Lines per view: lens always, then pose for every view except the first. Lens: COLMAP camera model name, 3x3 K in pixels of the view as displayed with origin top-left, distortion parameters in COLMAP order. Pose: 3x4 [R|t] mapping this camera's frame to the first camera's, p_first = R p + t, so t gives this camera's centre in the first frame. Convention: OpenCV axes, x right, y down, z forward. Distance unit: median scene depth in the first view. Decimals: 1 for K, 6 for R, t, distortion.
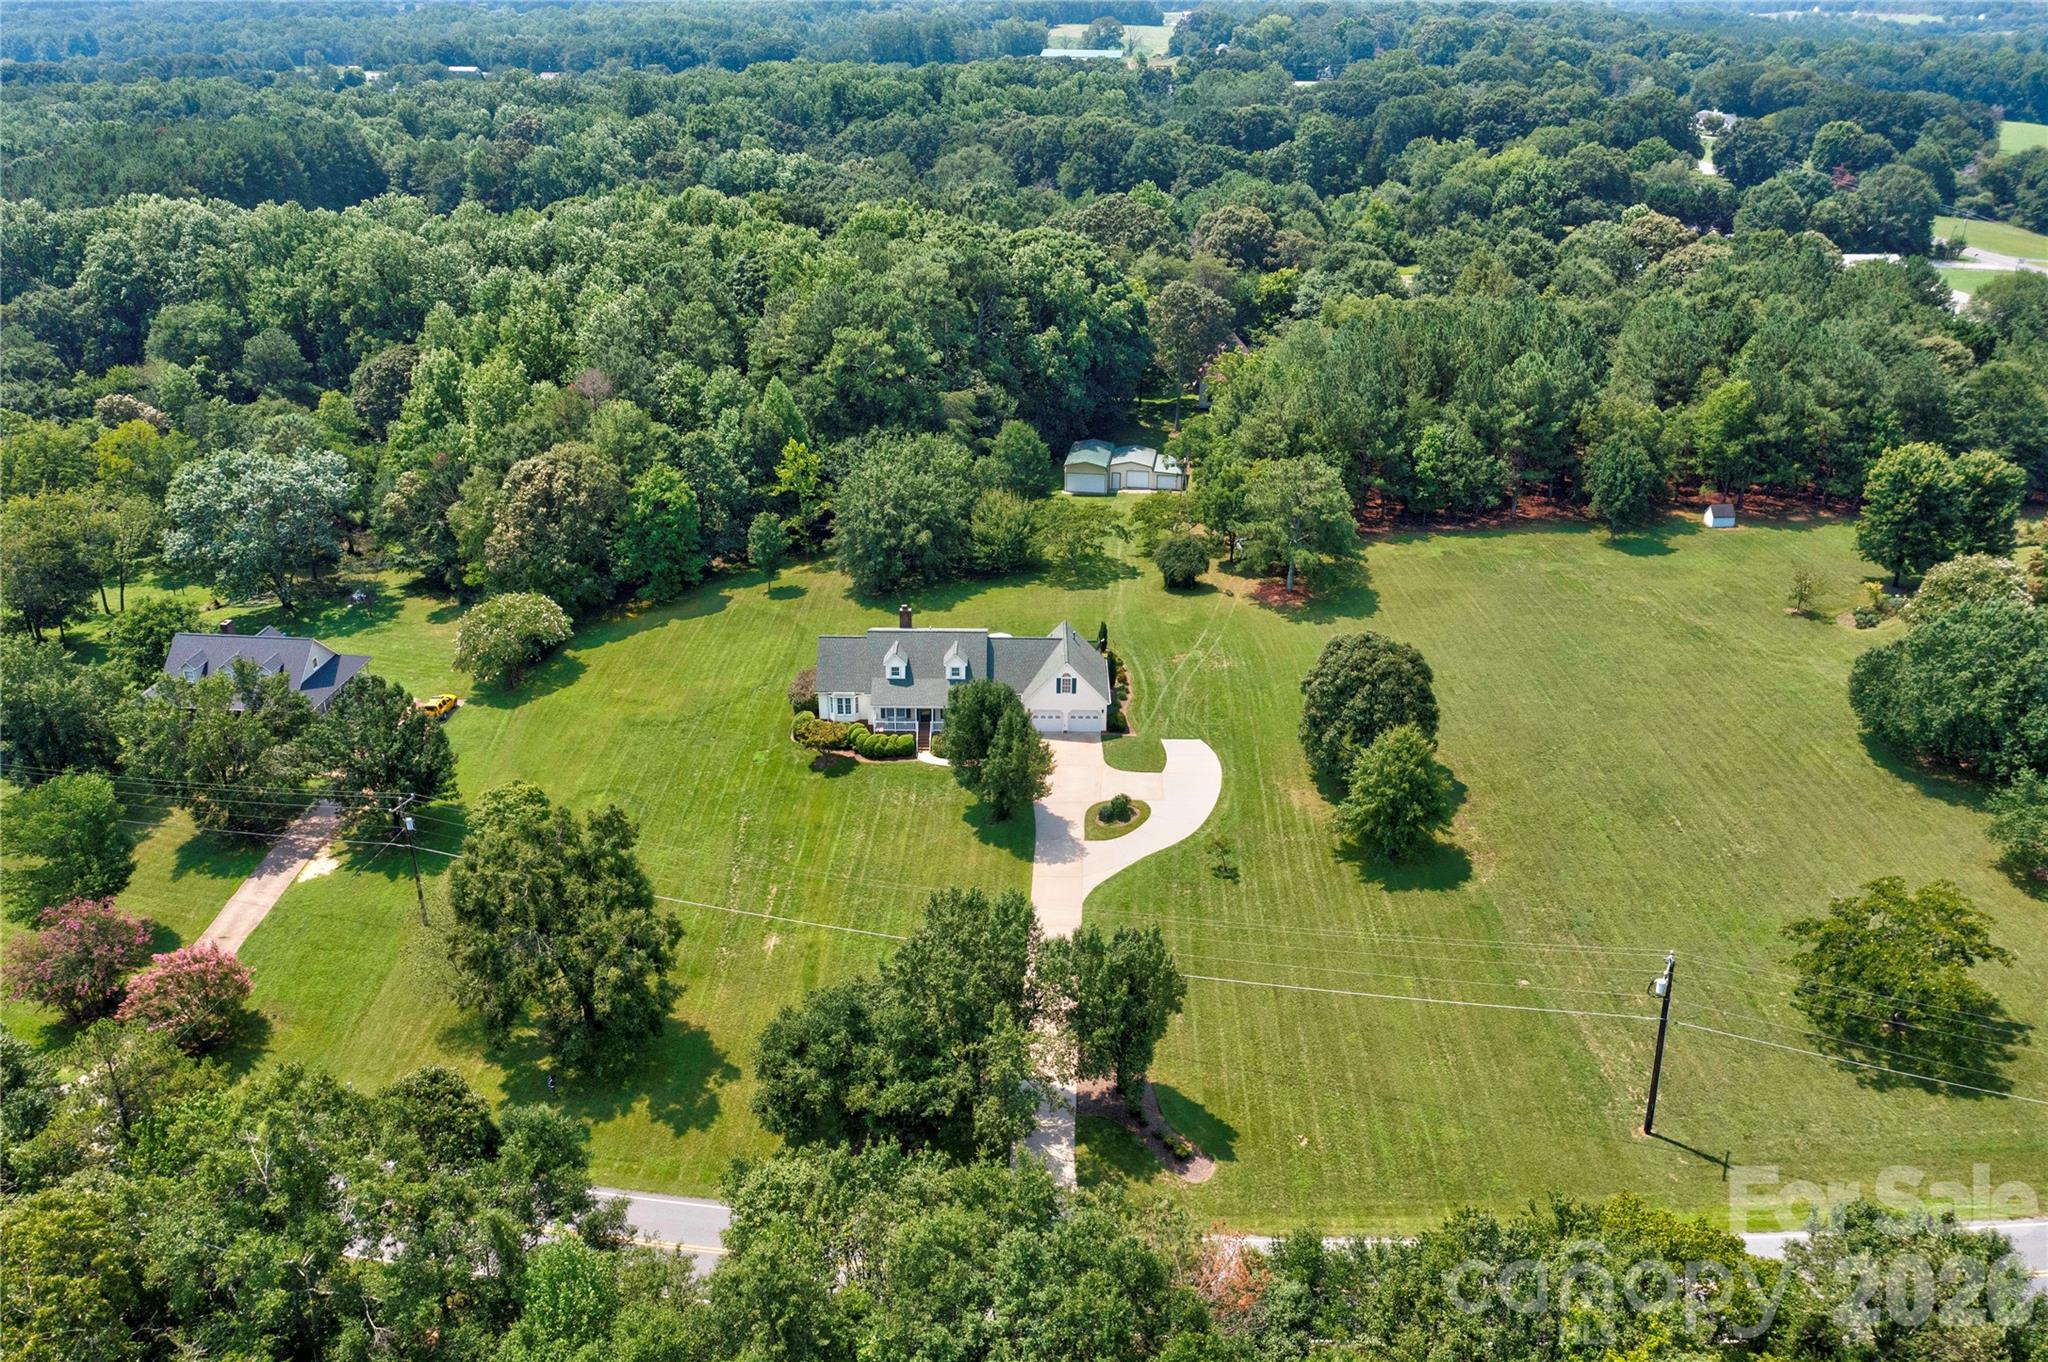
lens RADIAL K [[1695.3, 0, 1024.0], [0, 1695.3, 681.0], [0, 0, 1]] dist [-0.014155, 0.059698]
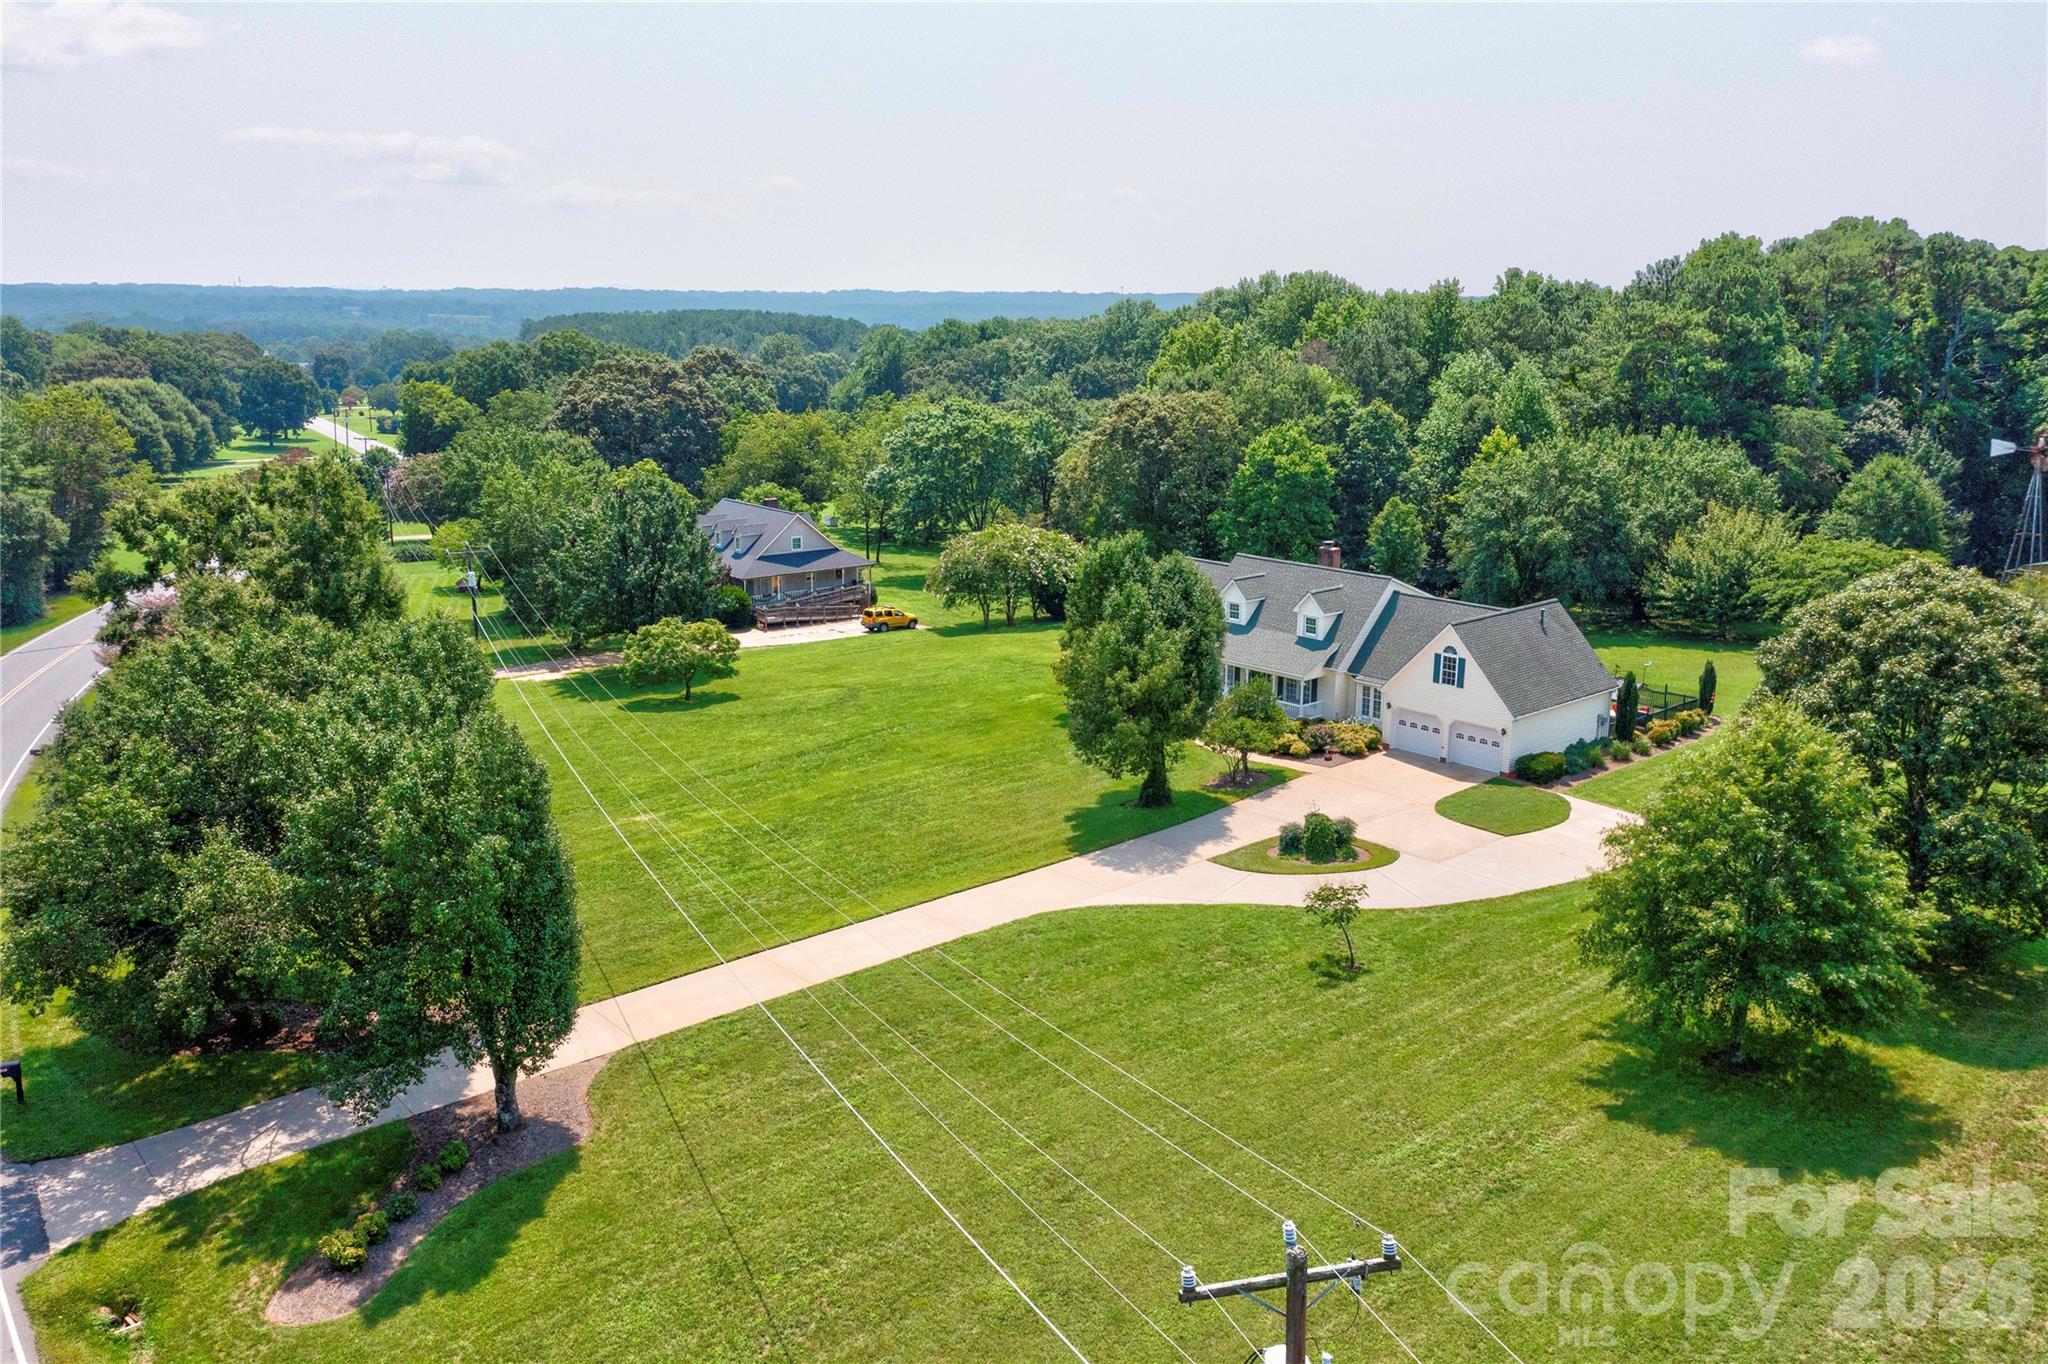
lens RADIAL K [[1695.3, 0, 1024.0], [0, 1695.3, 682.0], [0, 0, 1]] dist [-0.014155, 0.059698]
pose [[0.733473, 0.266038, -0.625492, 0.295685], [-0.337514, 0.941309, 0.004583, 0.055725], [0.590001, 0.207751, 0.780217, 0.489748]]
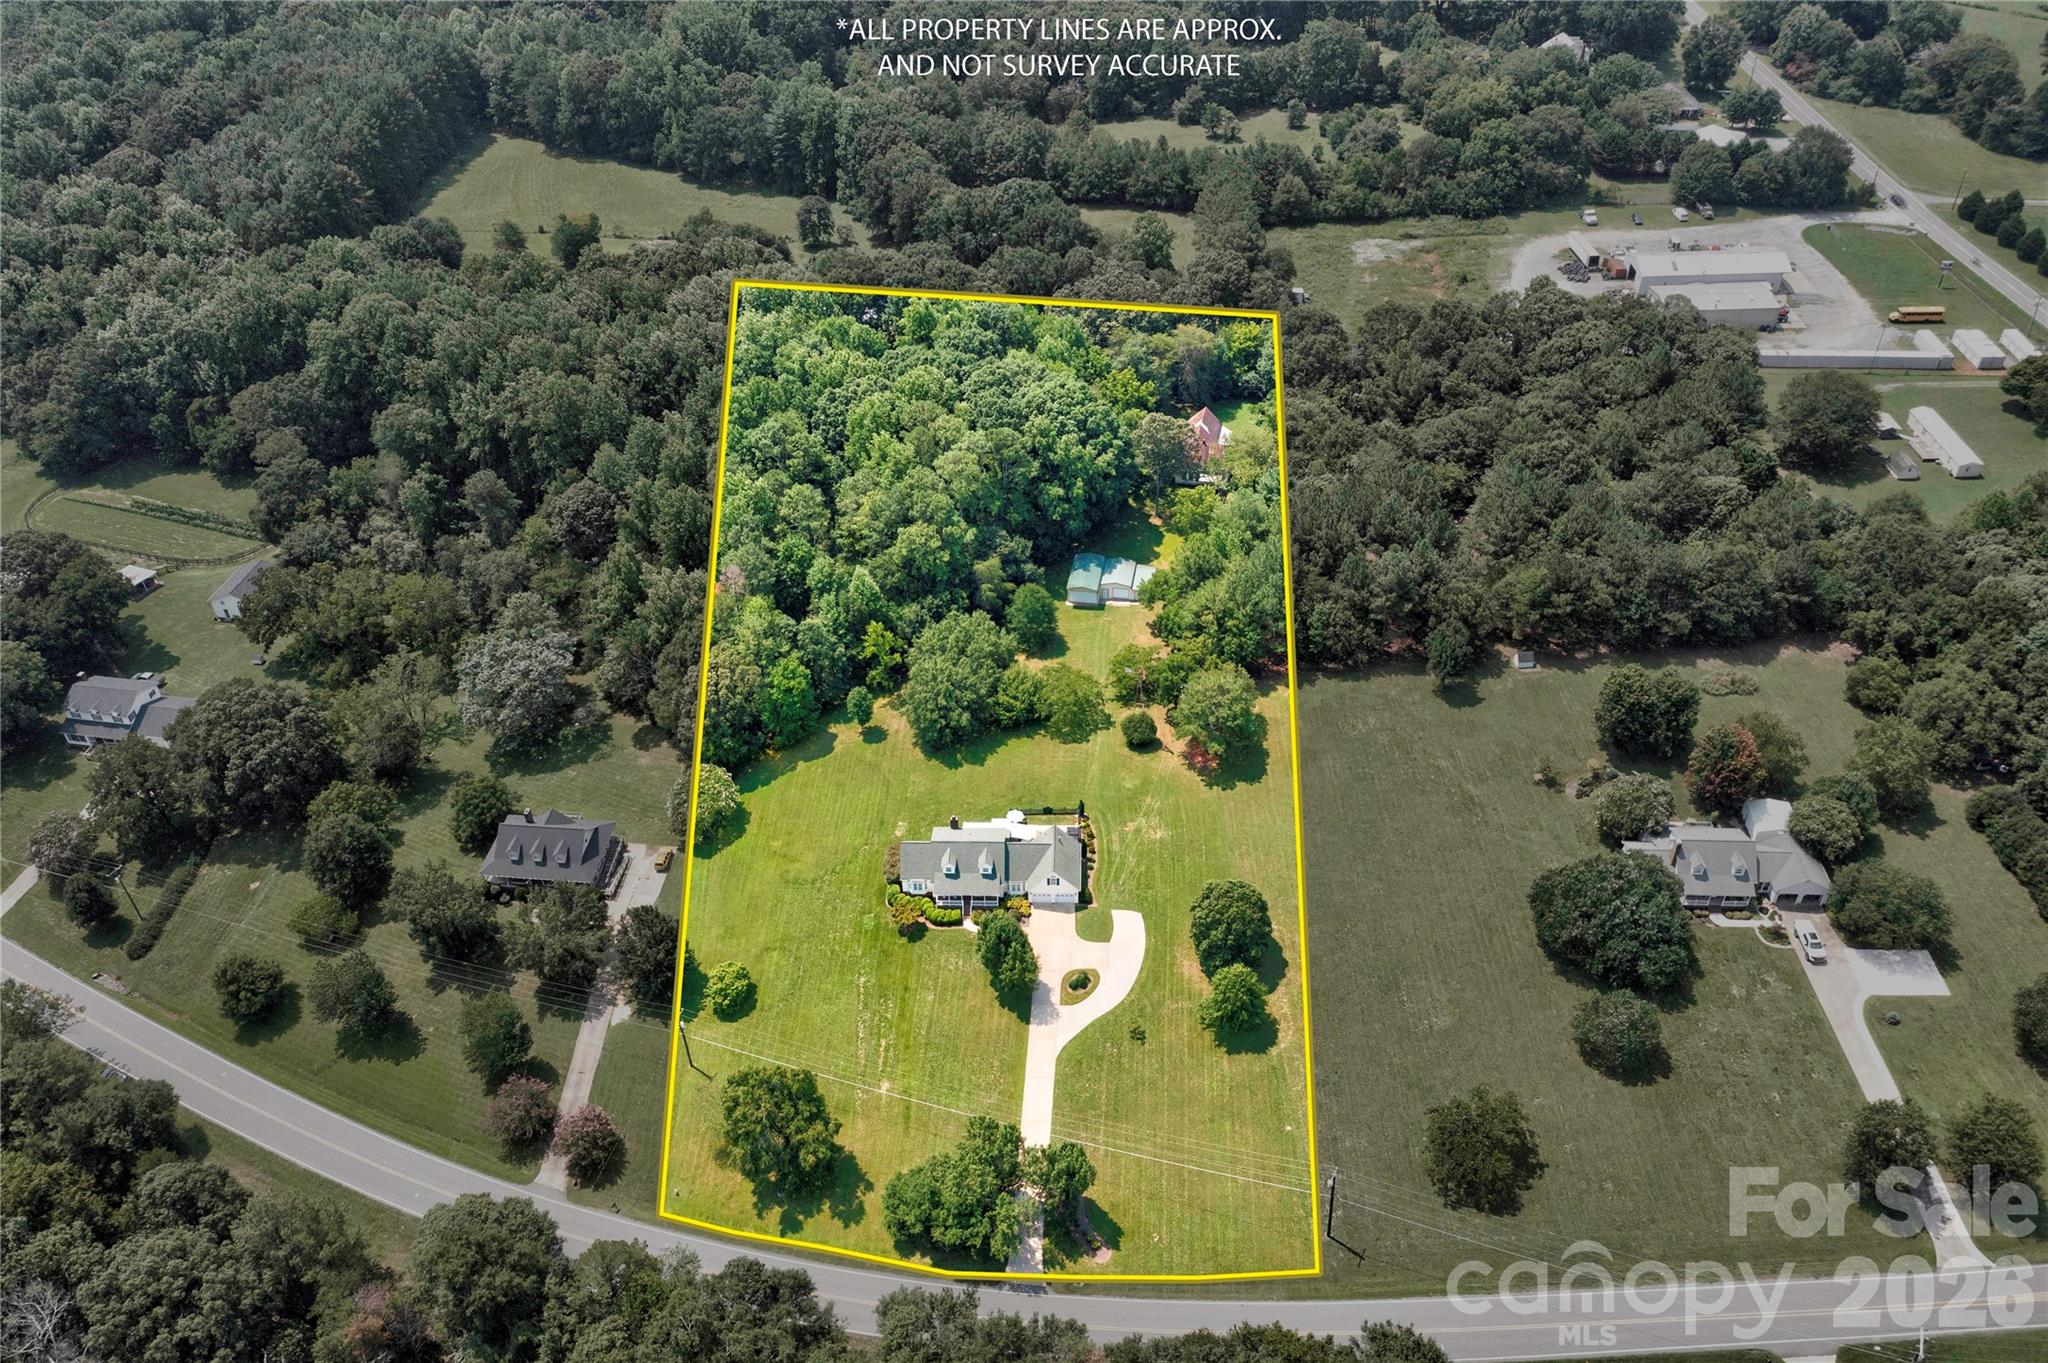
lens RADIAL K [[1695.3, 0, 1024.0], [0, 1695.3, 681.5], [0, 0, 1]] dist [-0.014155, 0.059698]
pose [[0.999387, -0.004153, -0.034755, 0.054296], [0.012574, 0.969254, 0.245740, -0.583350], [0.032666, -0.246026, 0.968713, -0.533447]]
